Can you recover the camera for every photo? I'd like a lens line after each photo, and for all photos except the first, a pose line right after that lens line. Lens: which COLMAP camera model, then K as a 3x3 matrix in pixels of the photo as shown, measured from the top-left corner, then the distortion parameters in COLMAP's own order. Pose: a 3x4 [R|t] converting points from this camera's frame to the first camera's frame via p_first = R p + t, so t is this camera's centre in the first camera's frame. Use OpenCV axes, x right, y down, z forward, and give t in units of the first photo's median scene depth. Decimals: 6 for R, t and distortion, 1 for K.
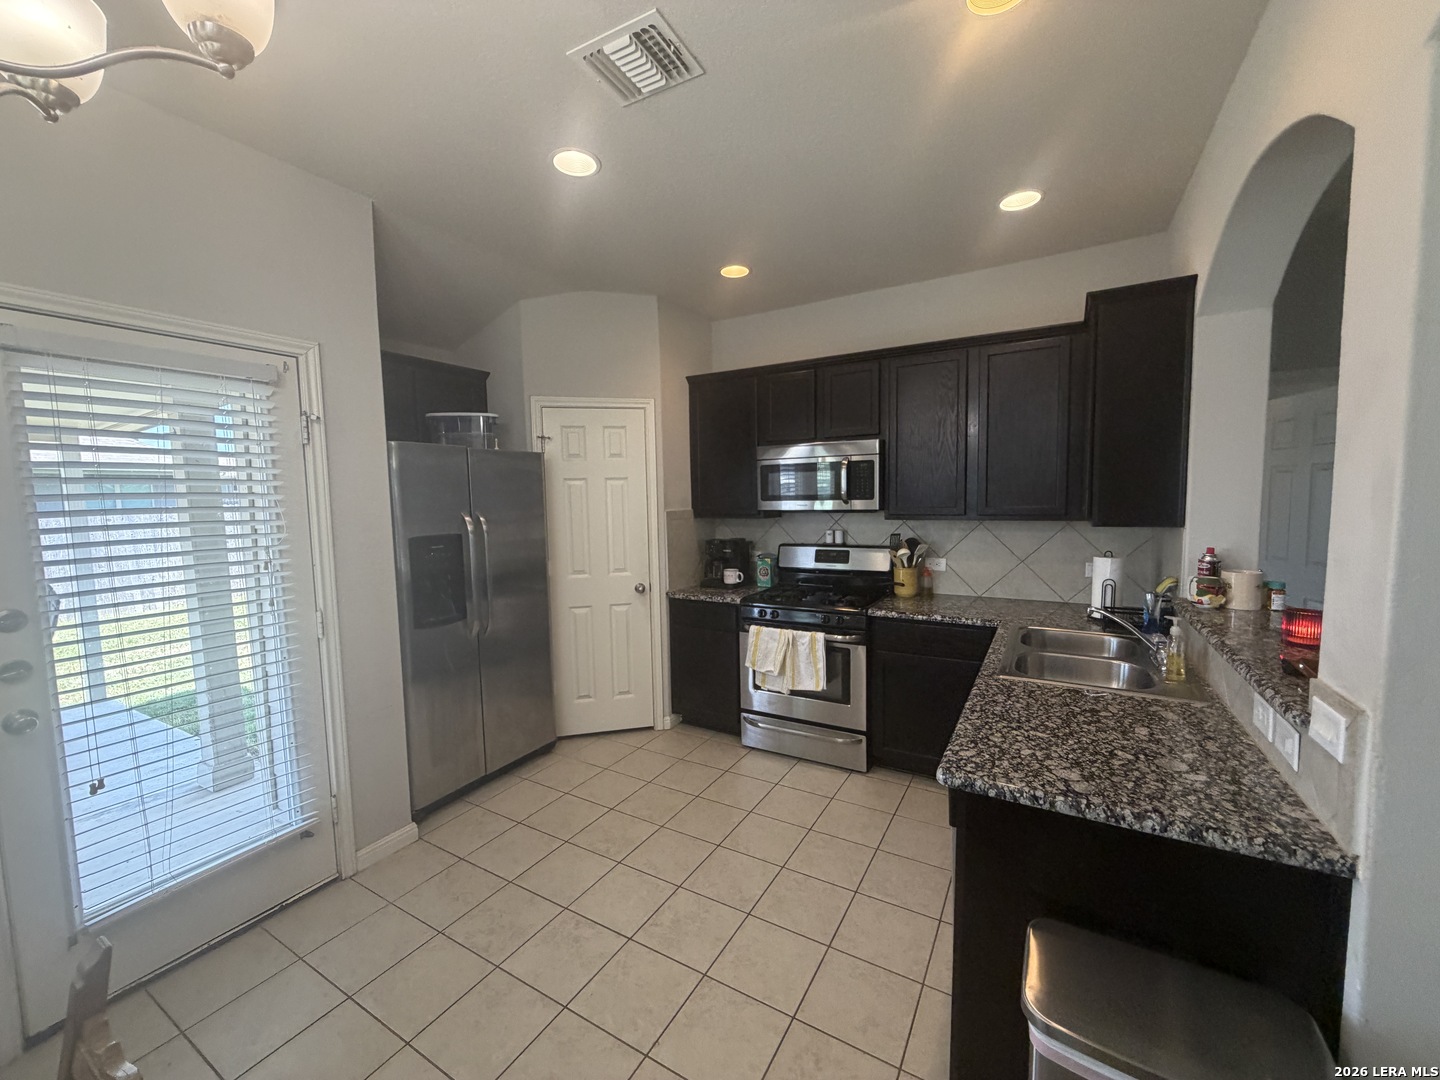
lens RADIAL K [[573.6, 0, 717.9], [0, 573.6, 541.8], [0, 0, 1]] dist [-0.002044, 0.000243]
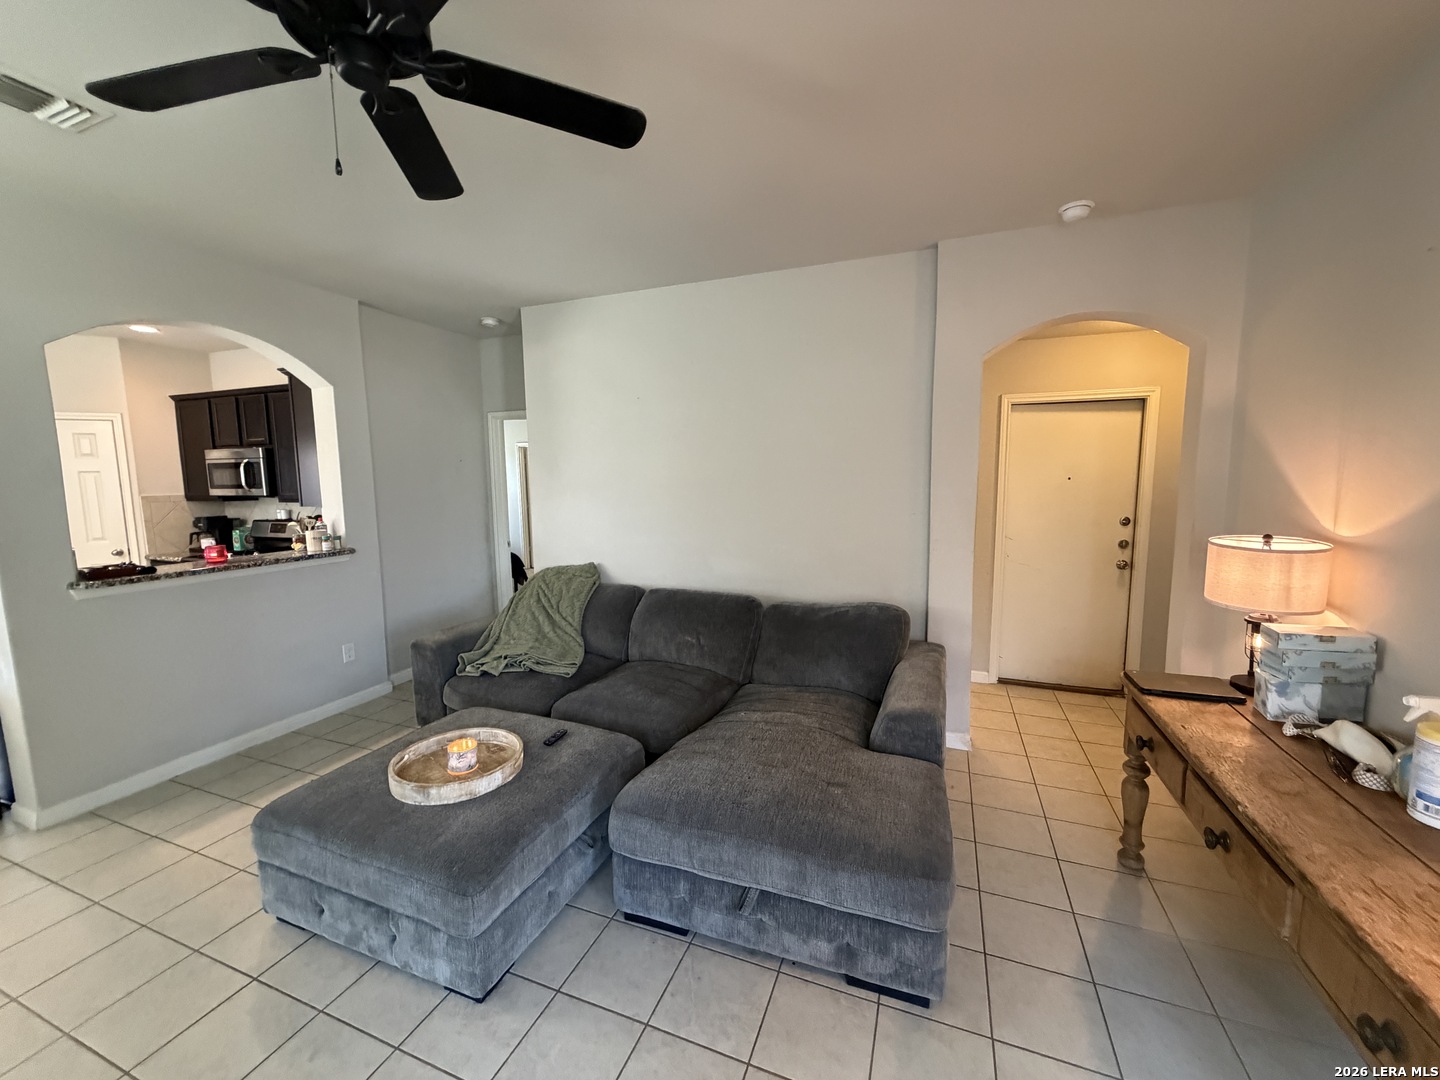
lens RADIAL K [[573.6, 0, 715.7], [0, 573.6, 540.0], [0, 0, 1]] dist [-0.002044, 0.000243]
pose [[0.988874, -0.010764, 0.148368, 1.310293], [0.006040, 0.999462, 0.032250, 0.019563], [-0.148635, -0.030995, 0.988406, -0.686710]]
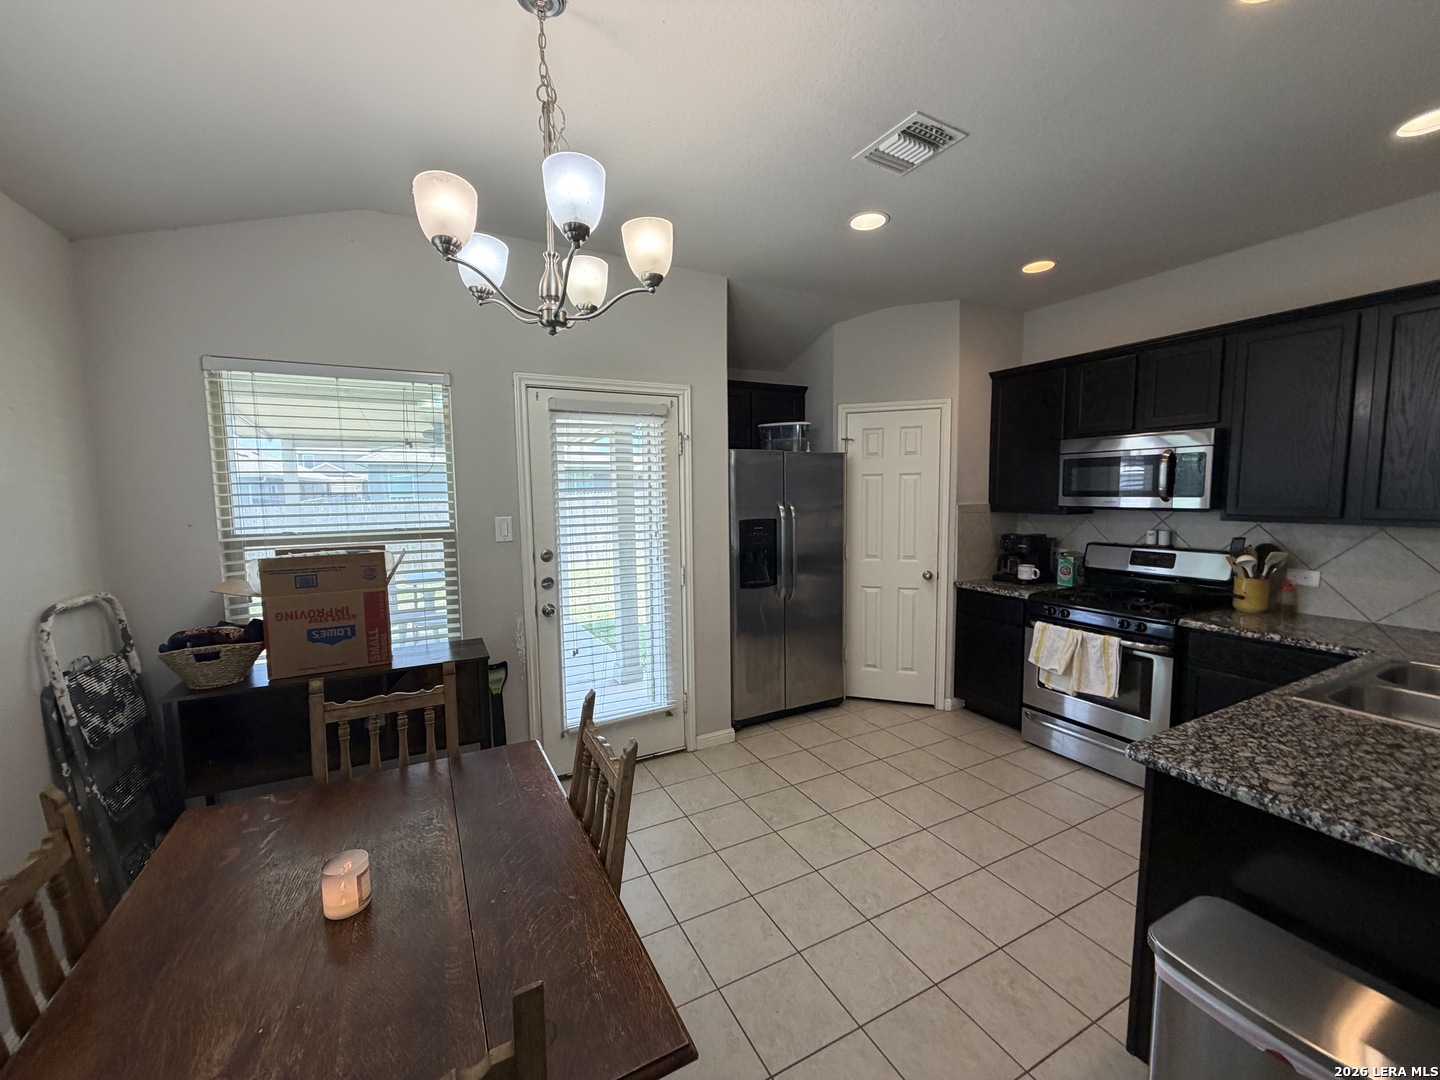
lens RADIAL K [[573.6, 0, 719.8], [0, 573.6, 543.5], [0, 0, 1]] dist [-0.002044, 0.000243]
pose [[0.848268, 0.058591, -0.526316, 0.119170], [-0.047871, 0.998275, 0.033976, 0.003371], [0.527399, -0.003626, 0.849610, -0.153254]]
